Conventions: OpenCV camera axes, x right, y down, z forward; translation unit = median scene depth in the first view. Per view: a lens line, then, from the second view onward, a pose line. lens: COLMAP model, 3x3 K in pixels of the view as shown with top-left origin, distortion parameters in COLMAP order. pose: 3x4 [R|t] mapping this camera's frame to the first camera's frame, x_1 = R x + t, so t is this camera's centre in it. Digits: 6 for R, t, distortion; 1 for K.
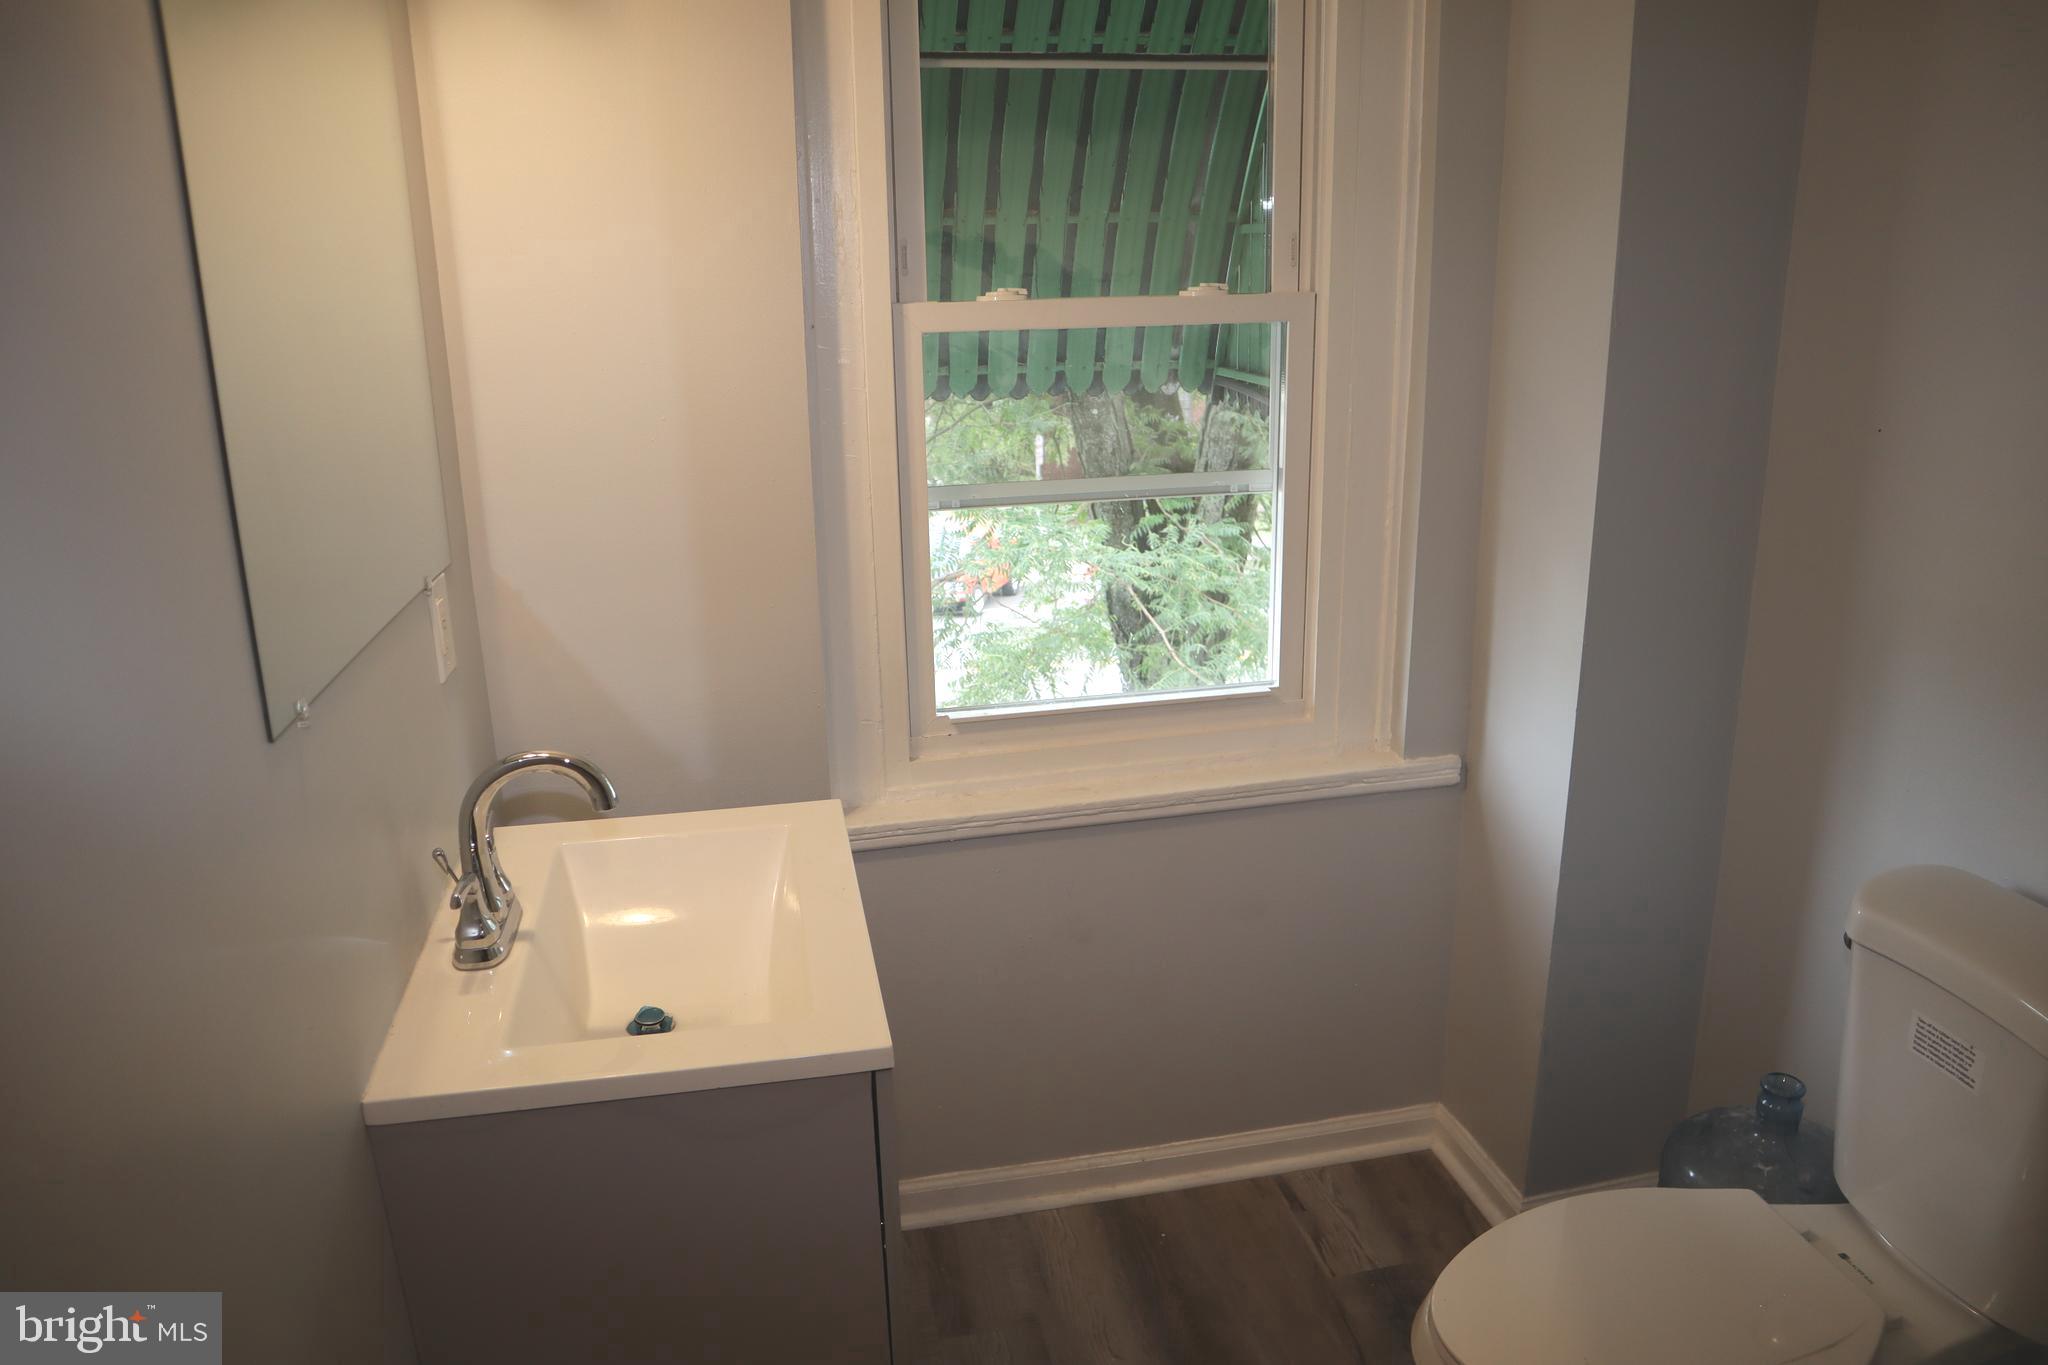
lens RADIAL K [[1420.4, 0, 1024.0], [0, 1420.4, 682.5], [0, 0, 1]] dist [-0.124381, 0.083534]
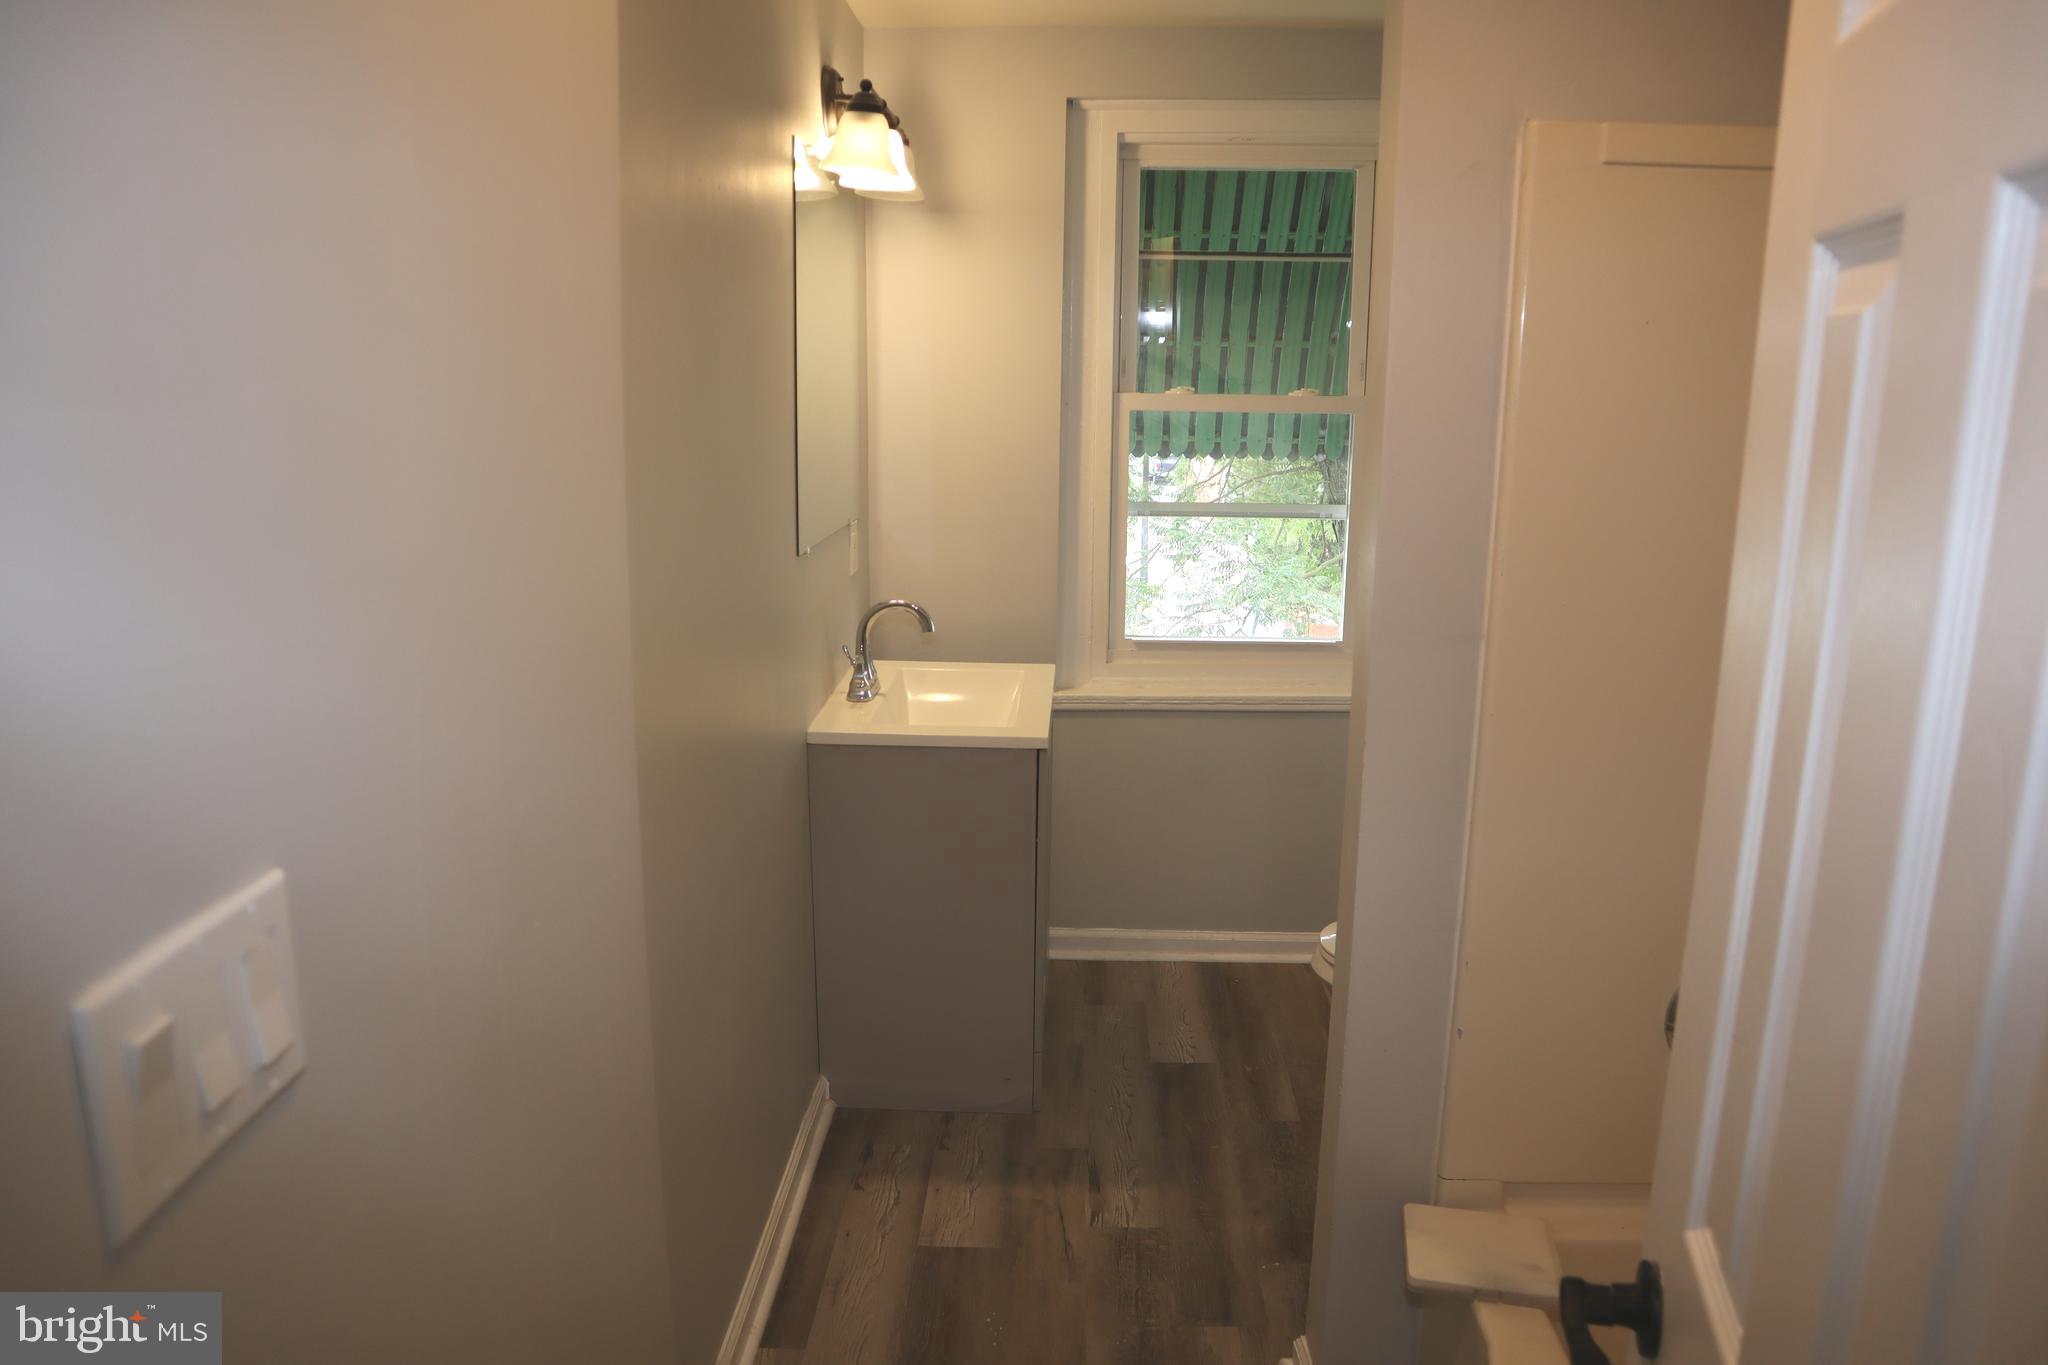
lens RADIAL K [[1420.4, 0, 1024.0], [0, 1420.4, 682.5], [0, 0, 1]] dist [-0.124381, 0.083534]
pose [[0.970224, 0.083286, -0.227438, 0.214882], [-0.097124, 0.993999, -0.050326, 0.176893], [0.221882, 0.070917, 0.972491, -0.664693]]
